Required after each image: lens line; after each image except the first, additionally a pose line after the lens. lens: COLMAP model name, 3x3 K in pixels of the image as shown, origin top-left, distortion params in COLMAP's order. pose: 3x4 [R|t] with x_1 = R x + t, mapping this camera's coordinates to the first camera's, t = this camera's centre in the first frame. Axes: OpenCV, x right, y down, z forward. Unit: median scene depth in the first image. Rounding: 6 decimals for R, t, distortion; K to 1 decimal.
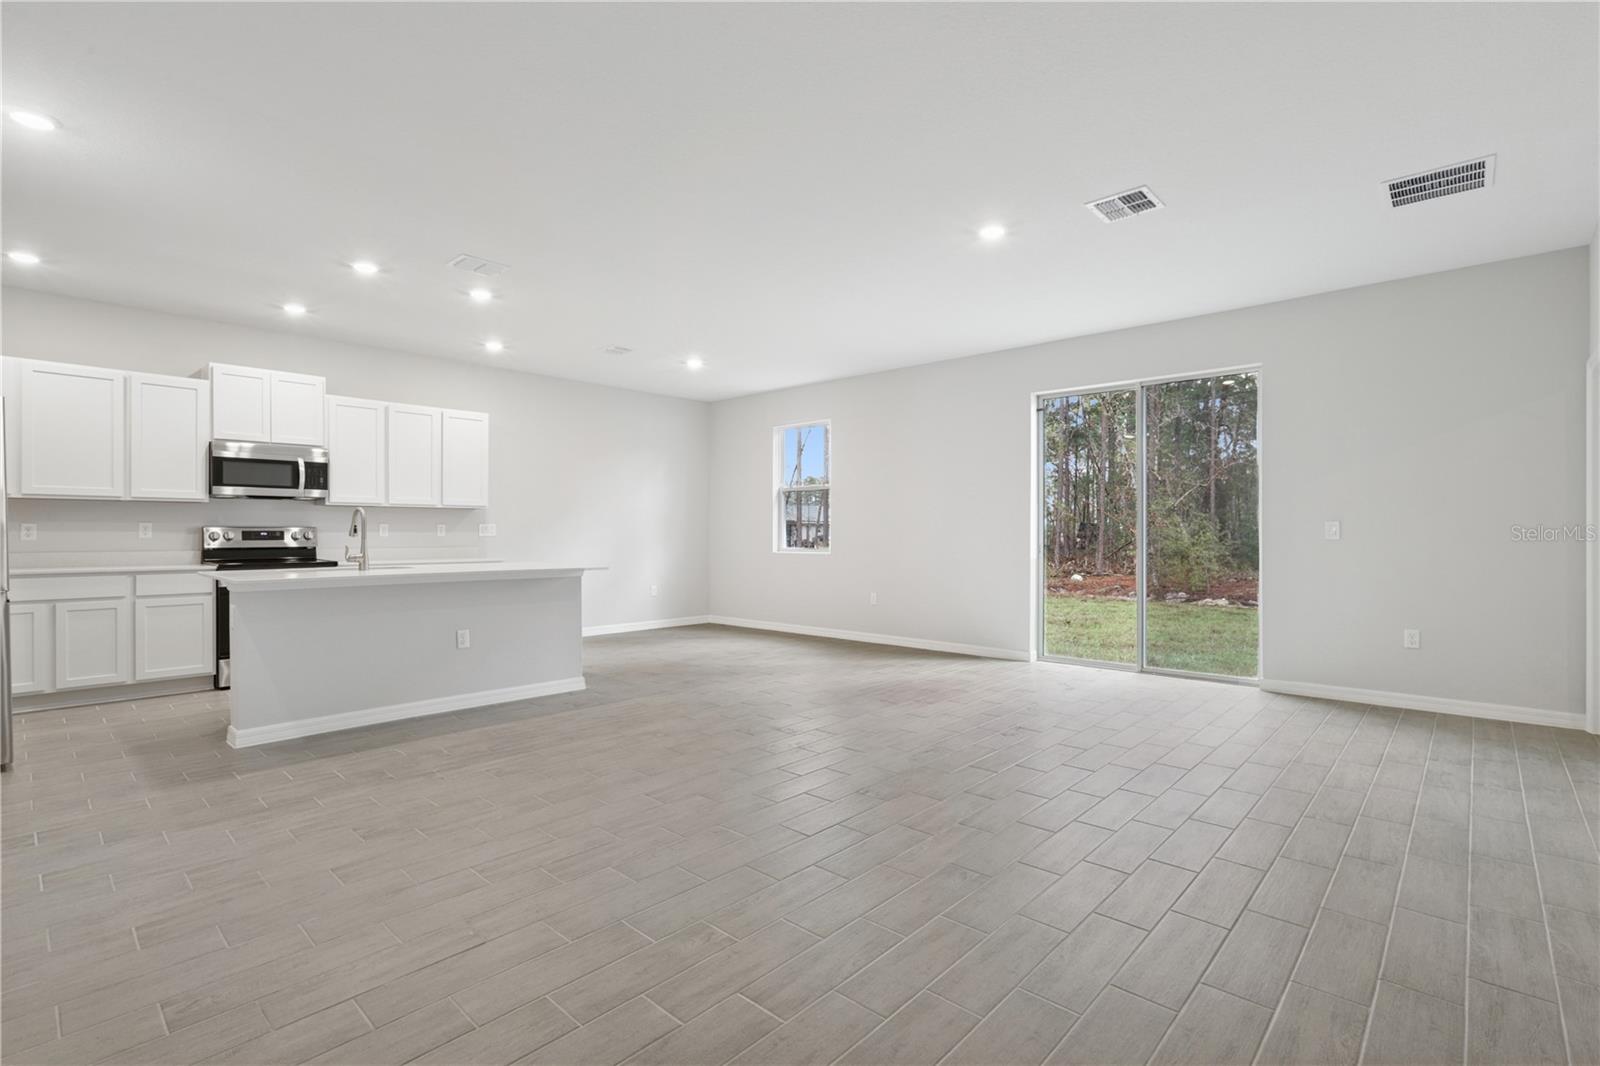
lens RADIAL K [[741.8, 0, 799.7], [0, 741.8, 526.5], [0, 0, 1]] dist [-0.014057, 0.000456]
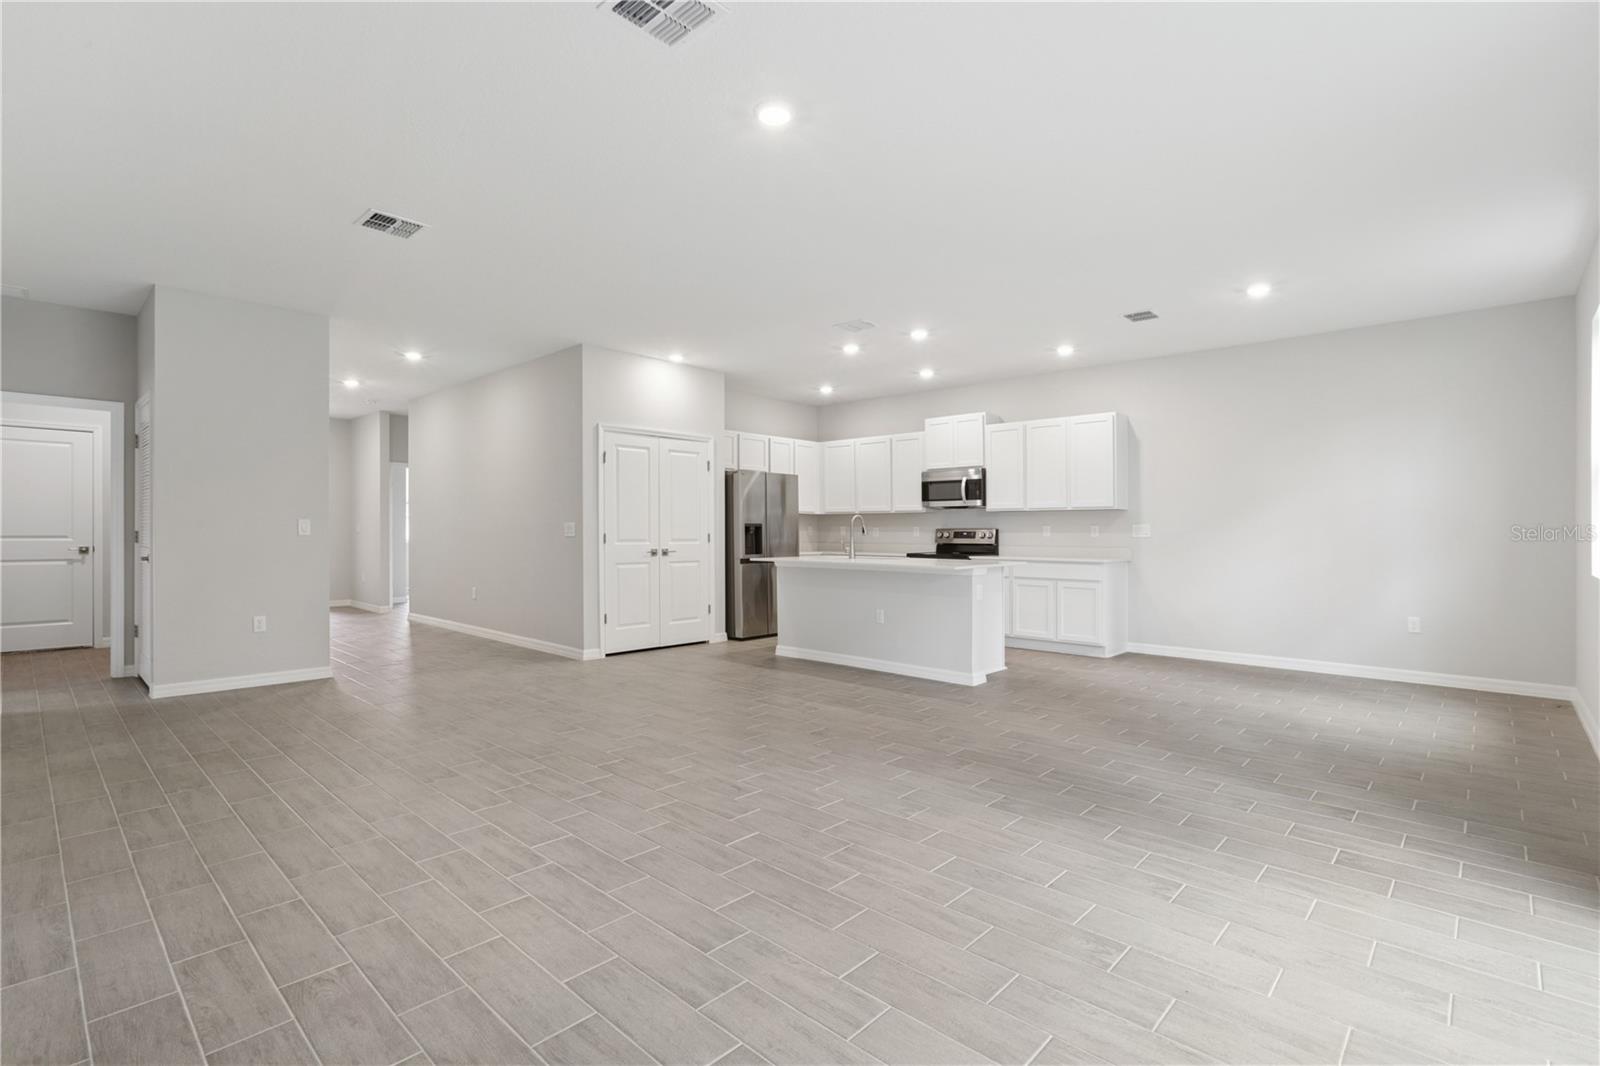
lens RADIAL K [[741.8, 0, 800.0], [0, 741.8, 538.9], [0, 0, 1]] dist [-0.014057, 0.000456]
pose [[-0.004833, 0.008310, -0.999954, 0.671964], [0.004330, 0.999956, 0.008289, 0.006884], [0.999979, -0.004289, -0.004869, 0.707238]]
